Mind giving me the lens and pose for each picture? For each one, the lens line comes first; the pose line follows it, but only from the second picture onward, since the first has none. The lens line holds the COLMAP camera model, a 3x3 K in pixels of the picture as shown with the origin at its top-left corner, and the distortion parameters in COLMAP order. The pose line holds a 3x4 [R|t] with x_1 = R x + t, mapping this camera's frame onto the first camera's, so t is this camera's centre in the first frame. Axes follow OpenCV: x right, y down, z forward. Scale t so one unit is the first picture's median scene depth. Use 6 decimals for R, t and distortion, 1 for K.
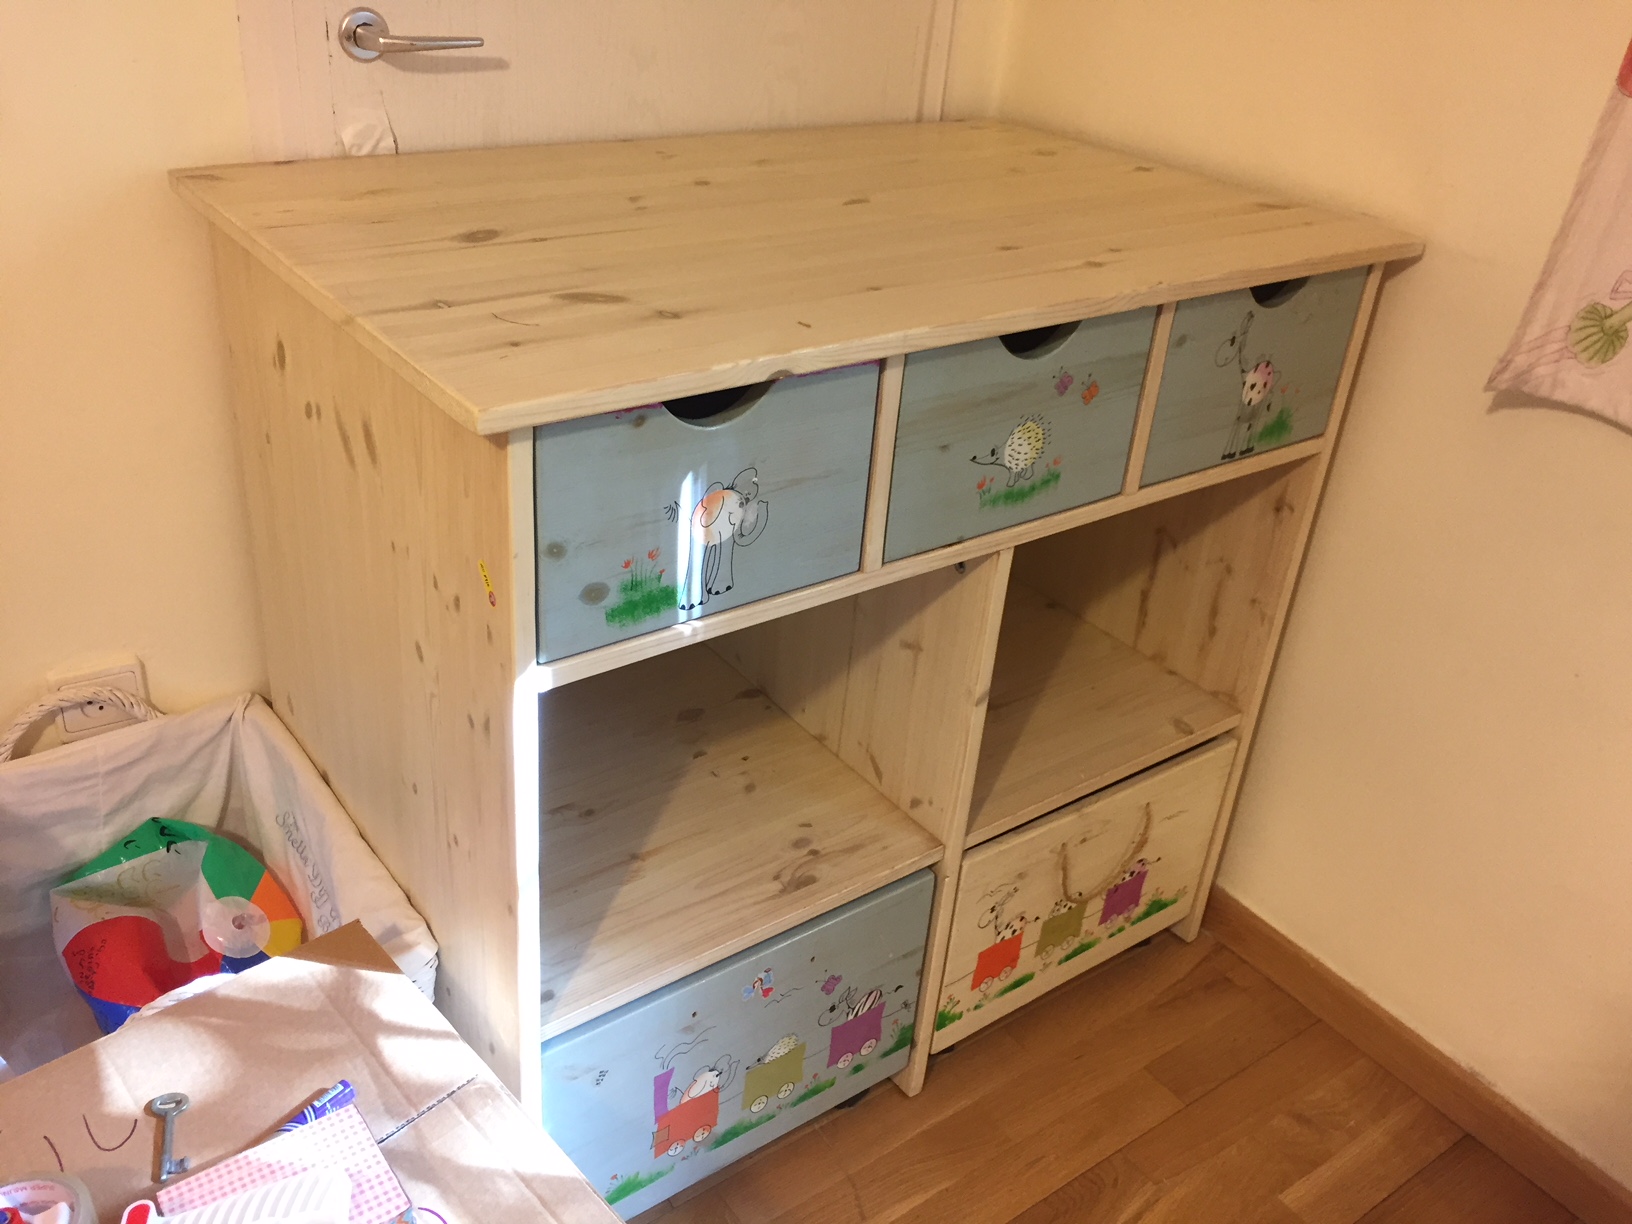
lens RADIAL K [[1404.5, 0, 808.3], [0, 1404.5, 609.3], [0, 0, 1]] dist [0.086080, -0.118555]
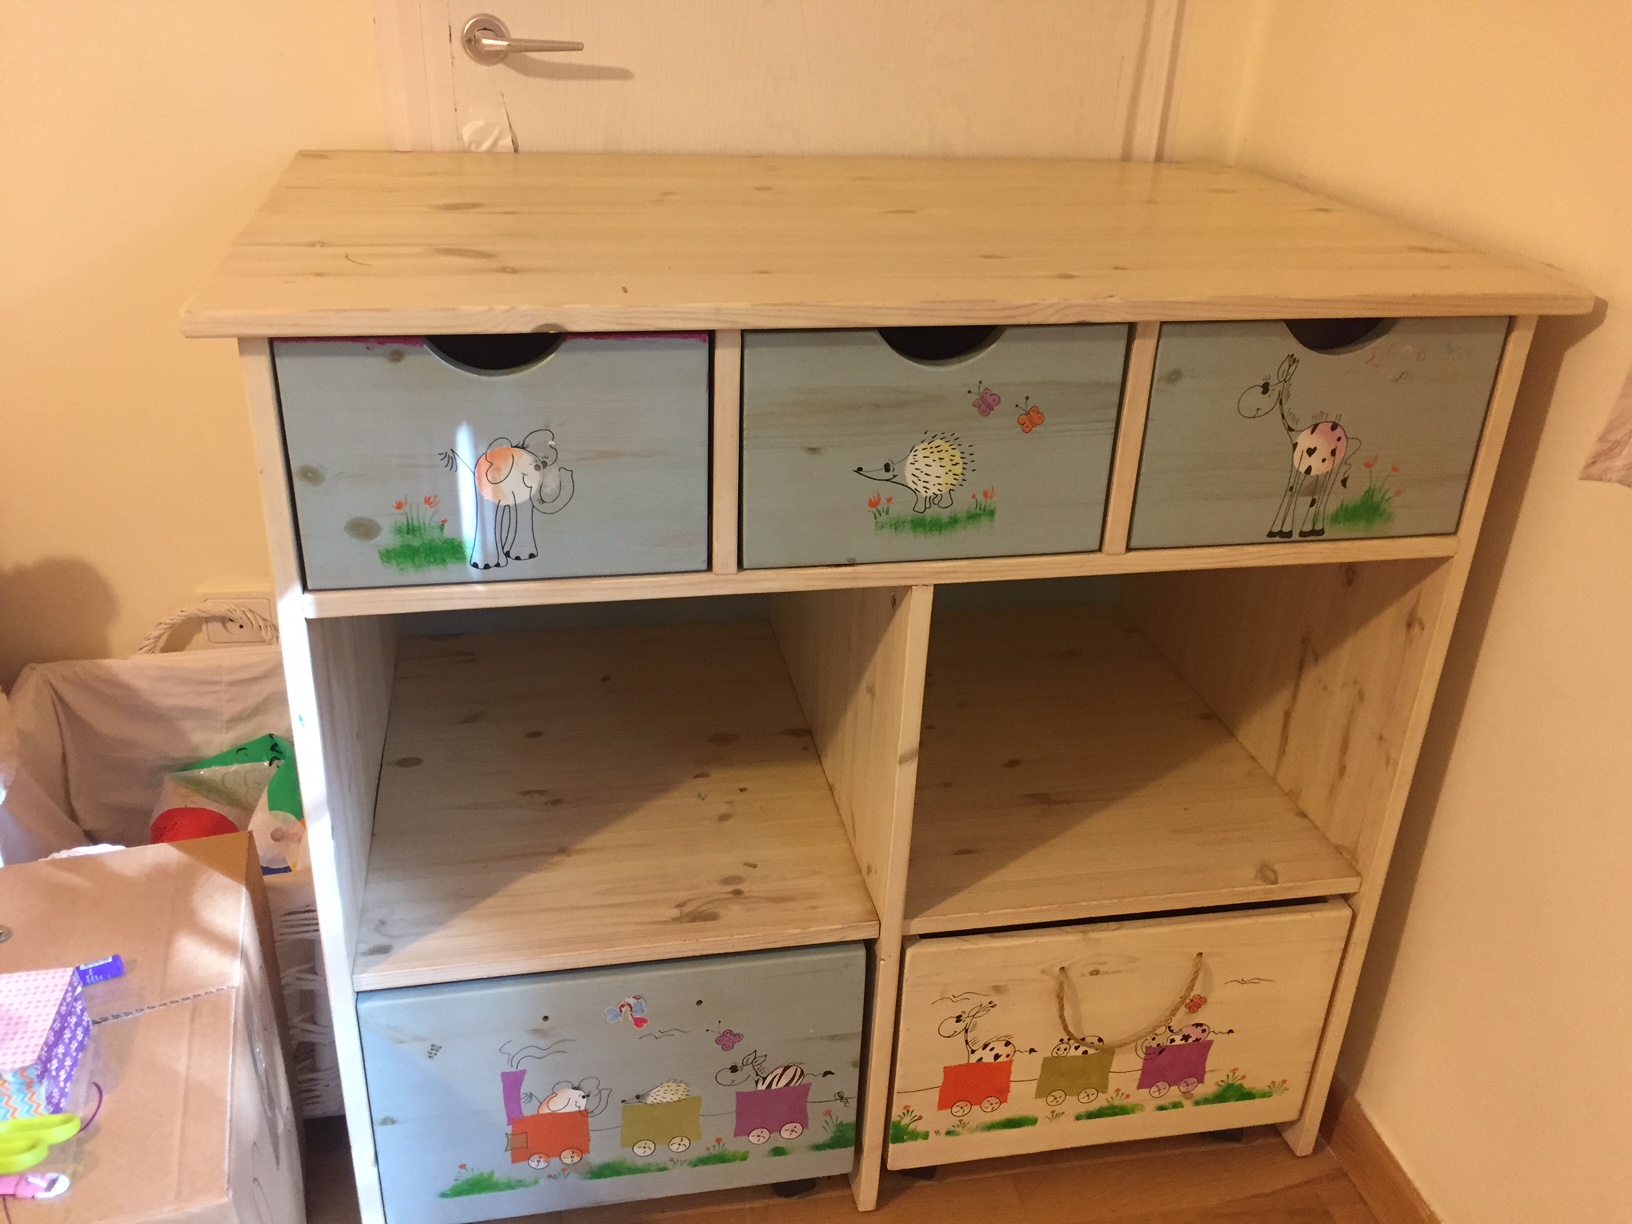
lens RADIAL K [[1404.5, 0, 808.3], [0, 1404.5, 609.3], [0, 0, 1]] dist [0.086080, -0.118555]
pose [[0.901876, 0.154496, -0.403423, 0.389167], [-0.186805, 0.981510, -0.041732, 0.019762], [0.389517, 0.112998, 0.914061, 0.148458]]
